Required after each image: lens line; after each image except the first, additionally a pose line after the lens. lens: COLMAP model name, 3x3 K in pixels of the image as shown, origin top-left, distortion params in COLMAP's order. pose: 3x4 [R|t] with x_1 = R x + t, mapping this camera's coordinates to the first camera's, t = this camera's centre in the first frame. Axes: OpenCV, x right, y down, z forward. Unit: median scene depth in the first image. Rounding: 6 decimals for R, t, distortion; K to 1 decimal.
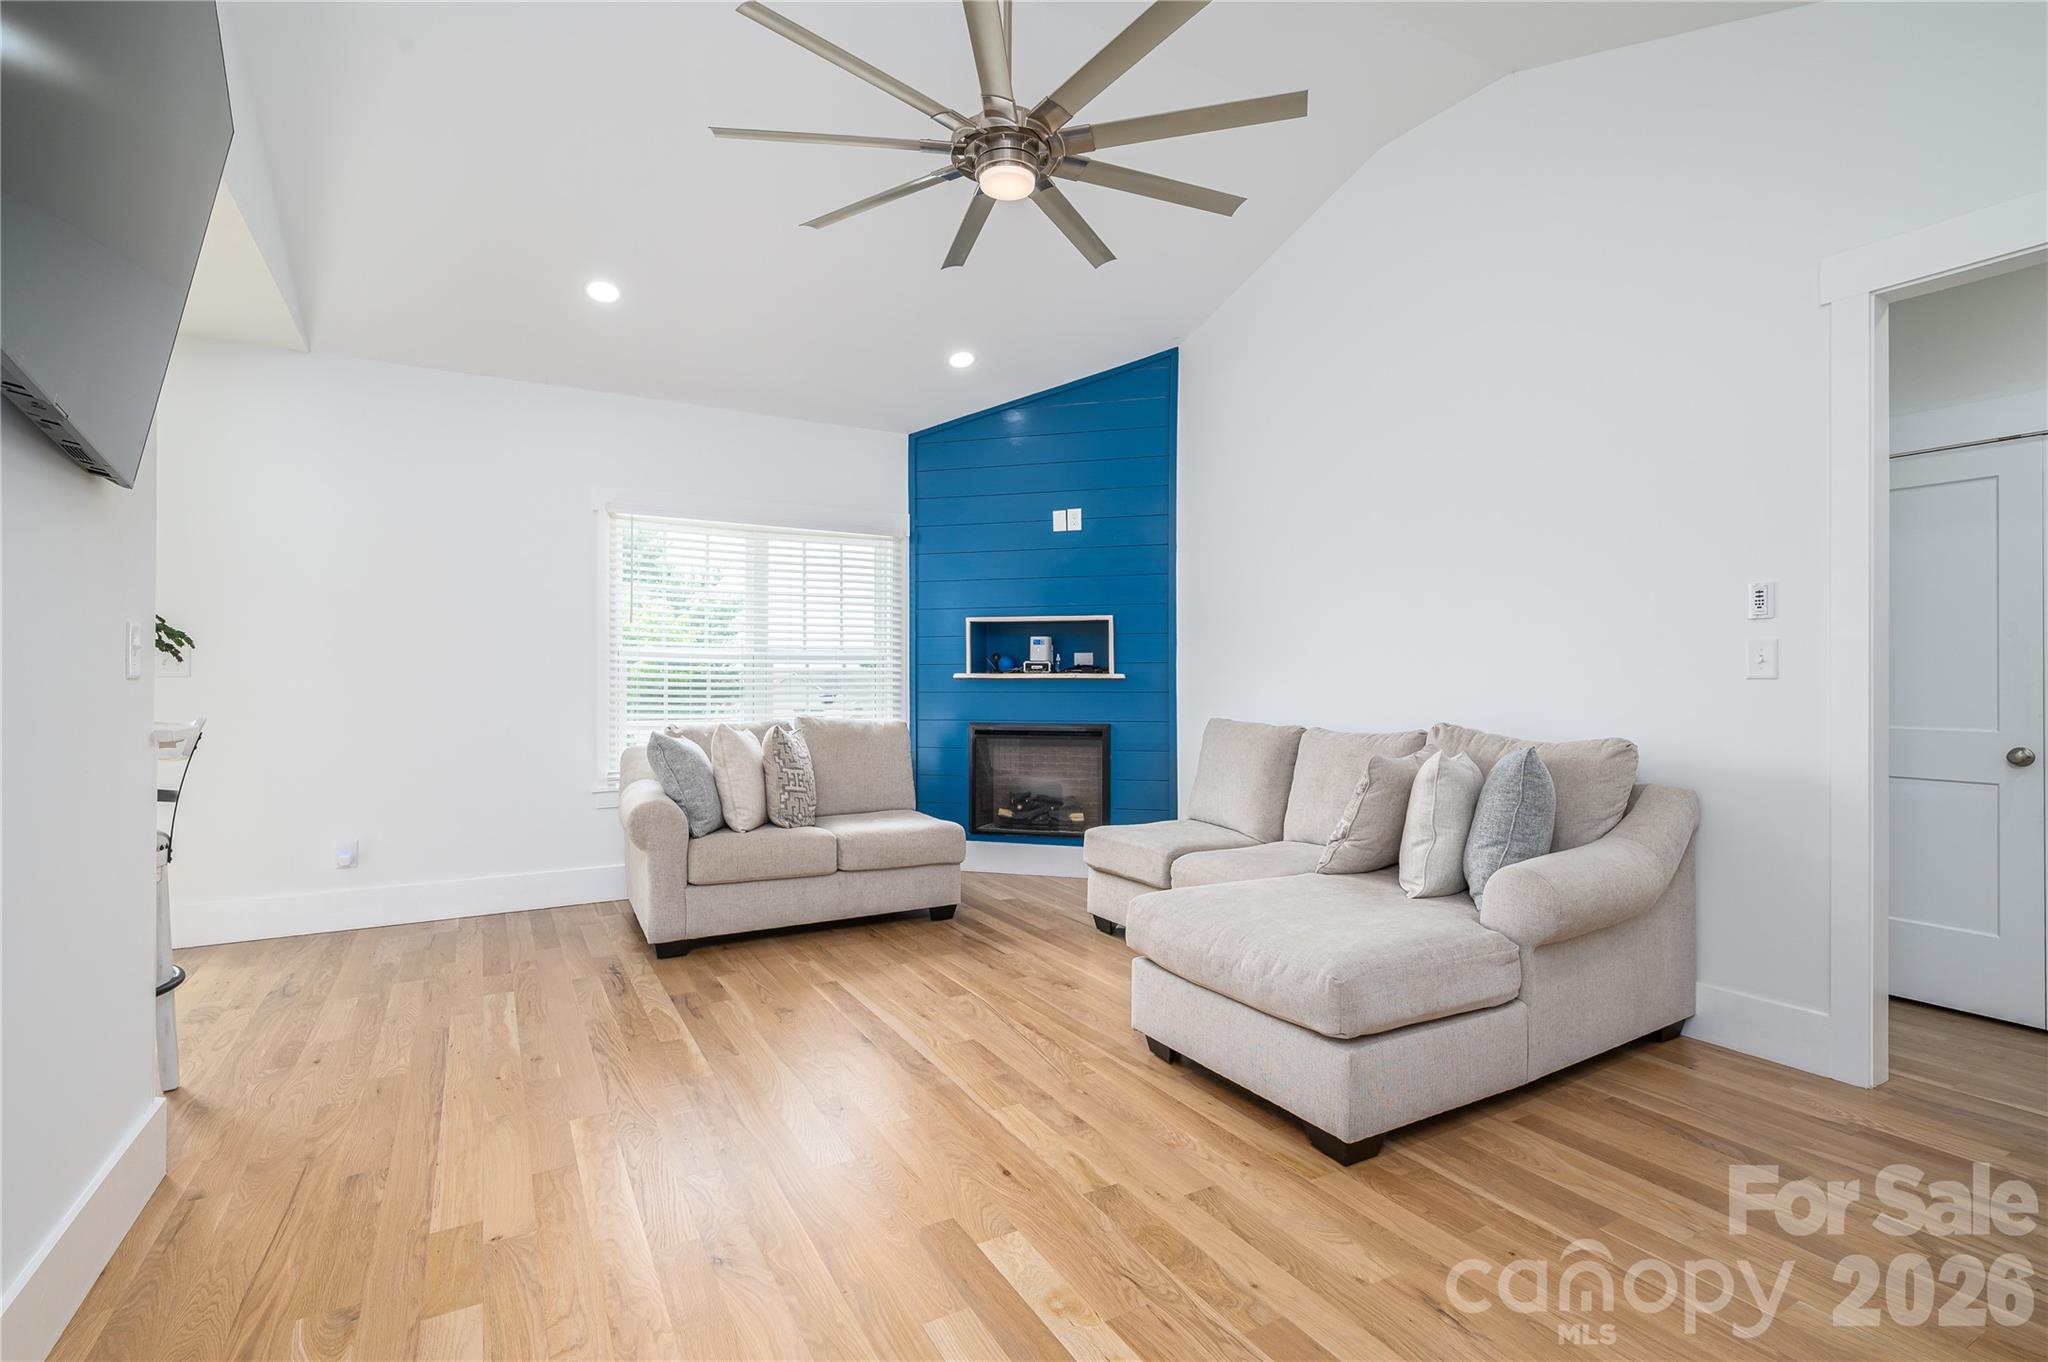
lens RADIAL K [[945.0, 0, 1027.7], [0, 945.0, 673.8], [0, 0, 1]] dist [-0.002350, 0.000531]
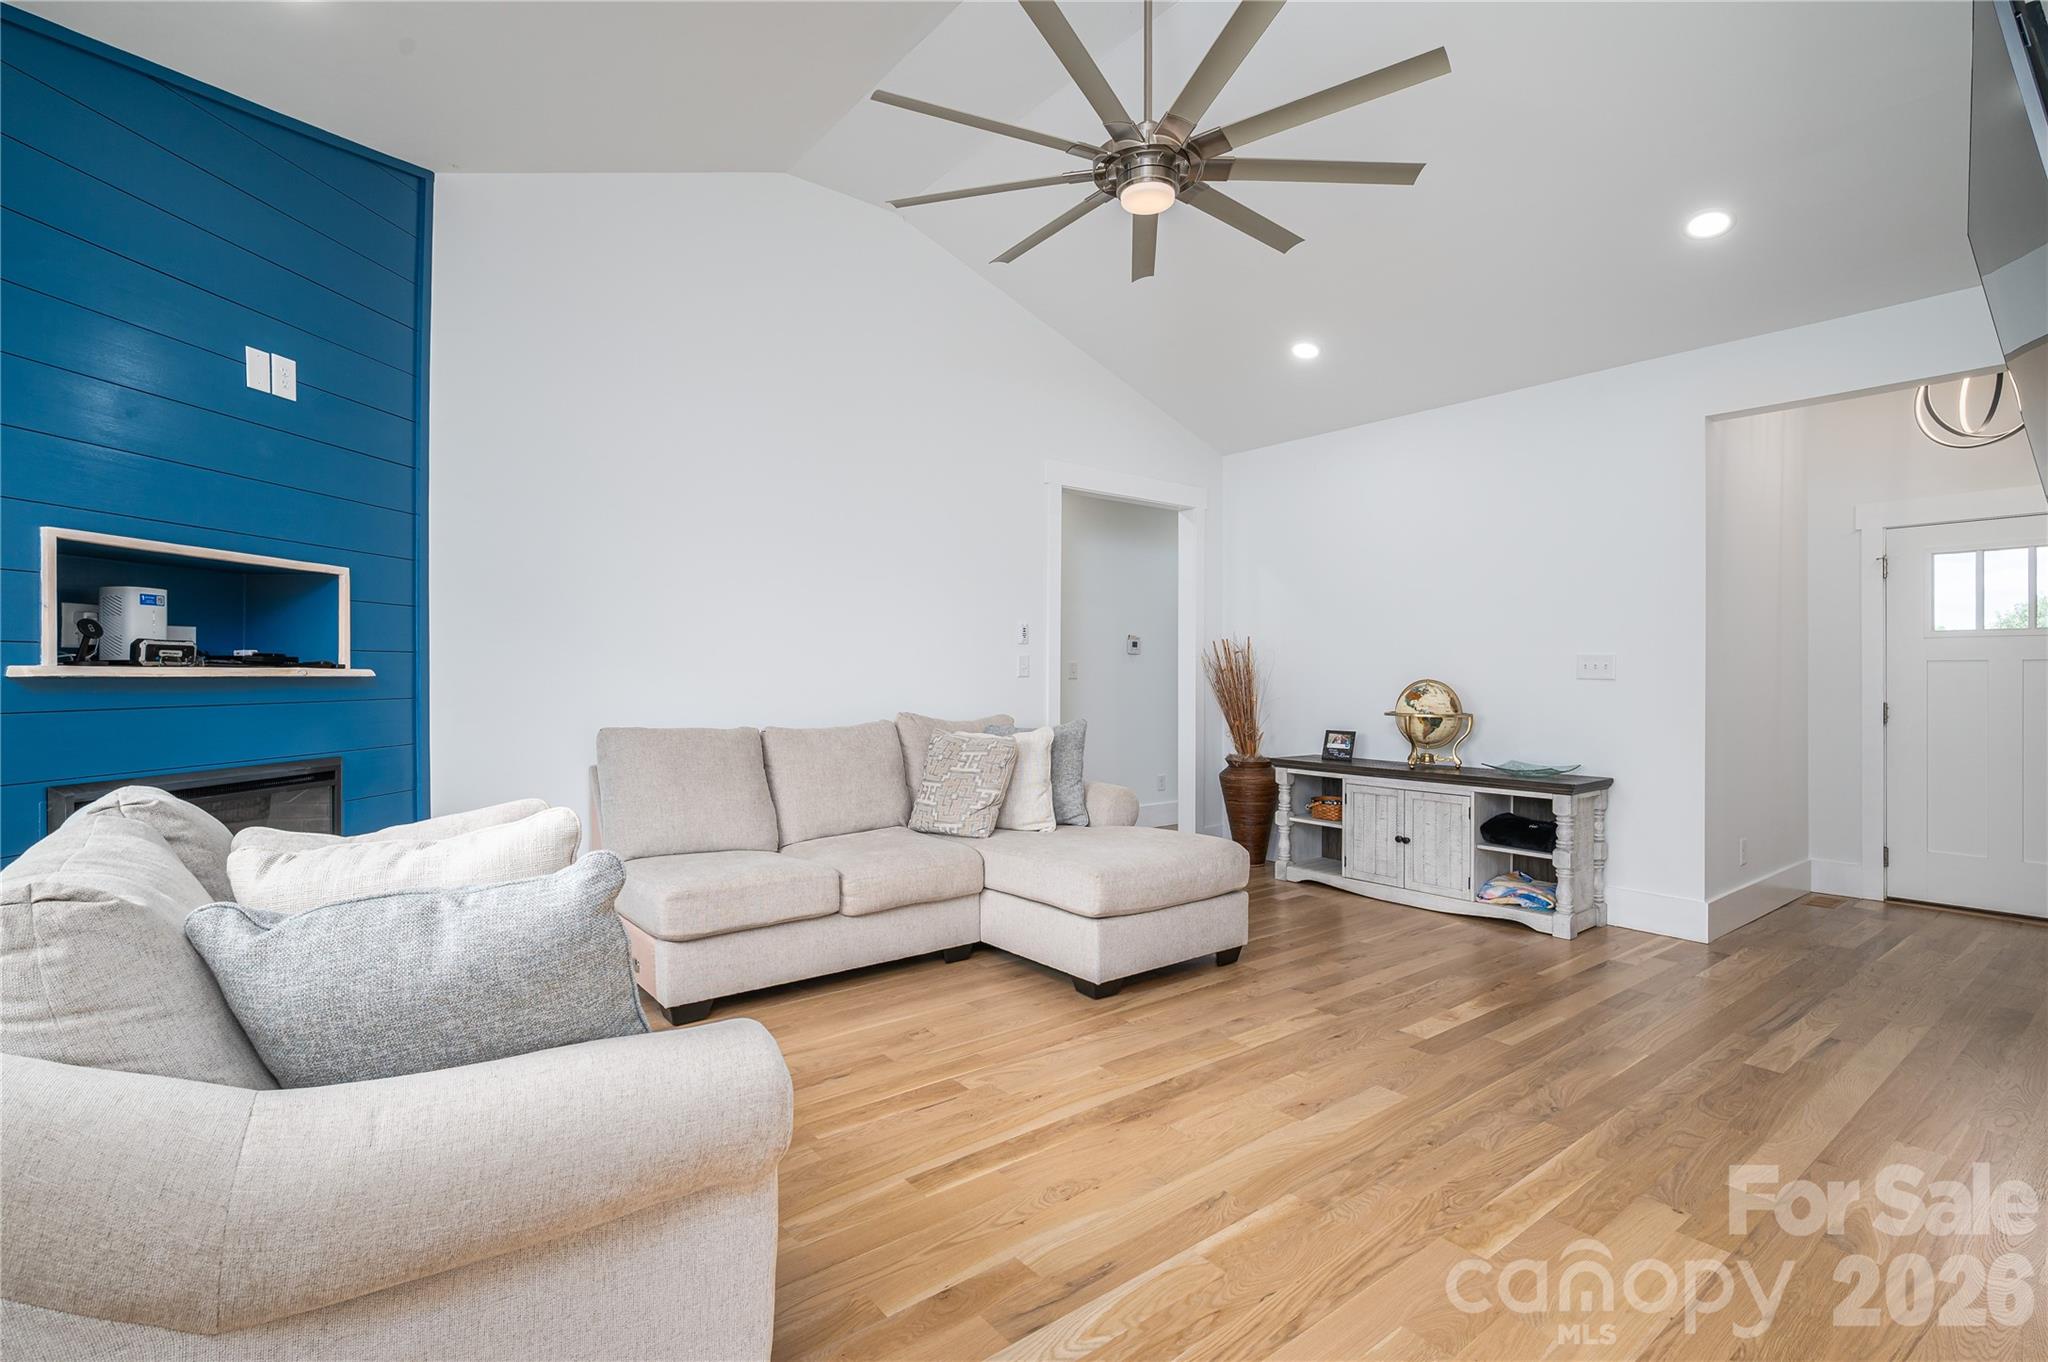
lens RADIAL K [[945.0, 0, 1015.0], [0, 945.0, 679.1], [0, 0, 1]] dist [-0.002350, 0.000531]
pose [[-0.134679, -0.006869, 0.990865, -0.734031], [-0.007754, 0.999953, 0.005878, -0.000315], [-0.990859, -0.006891, -0.134726, 0.916513]]
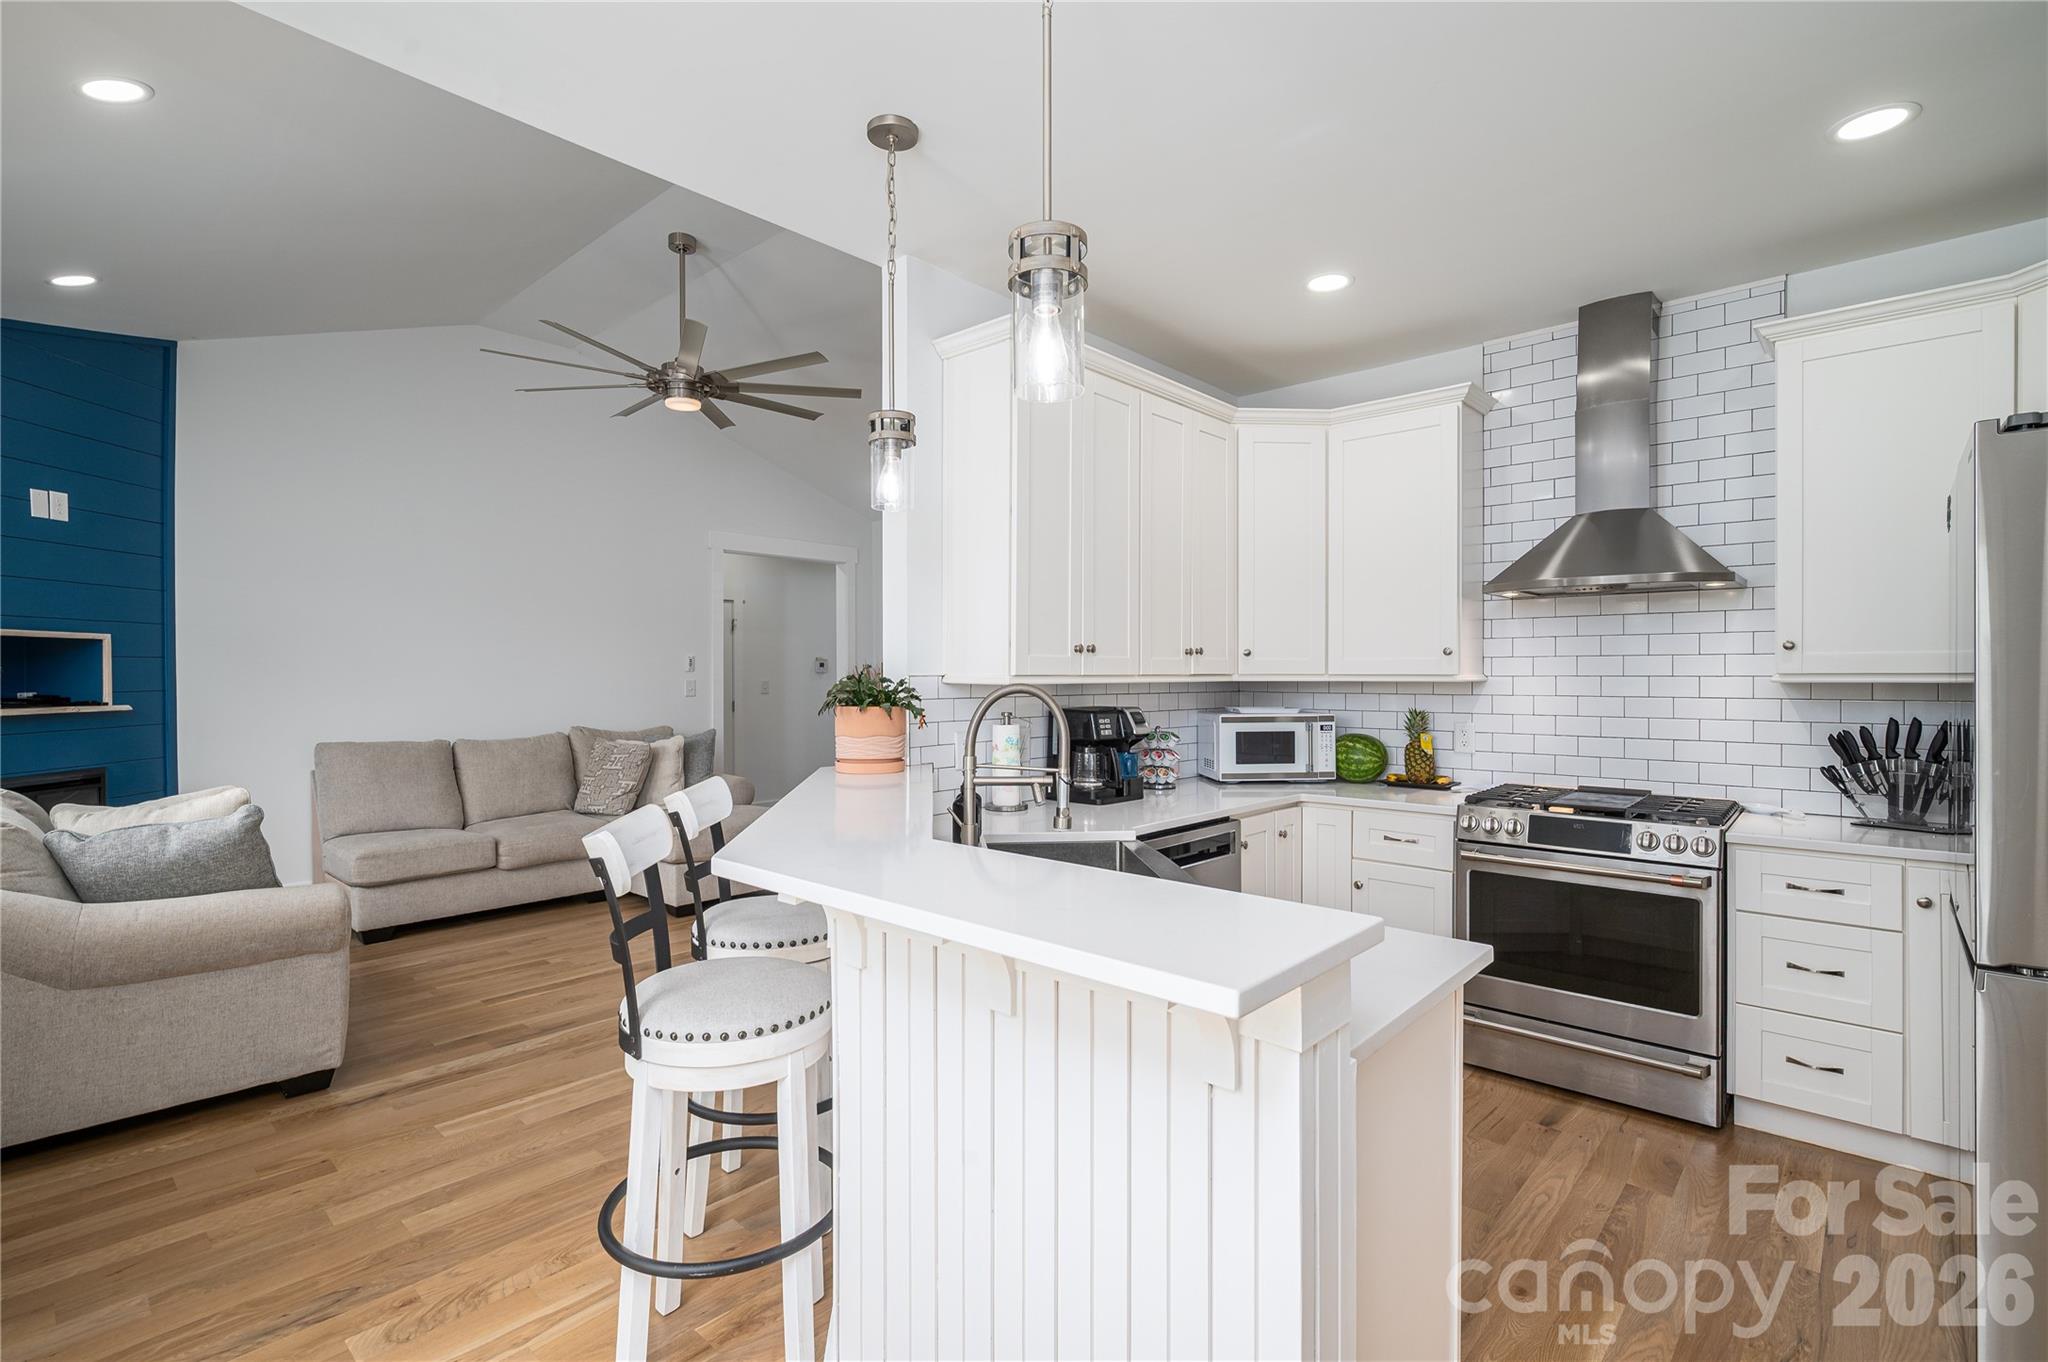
lens RADIAL K [[945.0, 0, 1017.3], [0, 945.0, 676.7], [0, 0, 1]] dist [-0.002350, 0.000531]
pose [[-0.292616, -0.005388, 0.956215, -1.258353], [-0.001281, 0.999985, 0.005243, -0.041042], [-0.956229, 0.000309, -0.292619, 0.662966]]
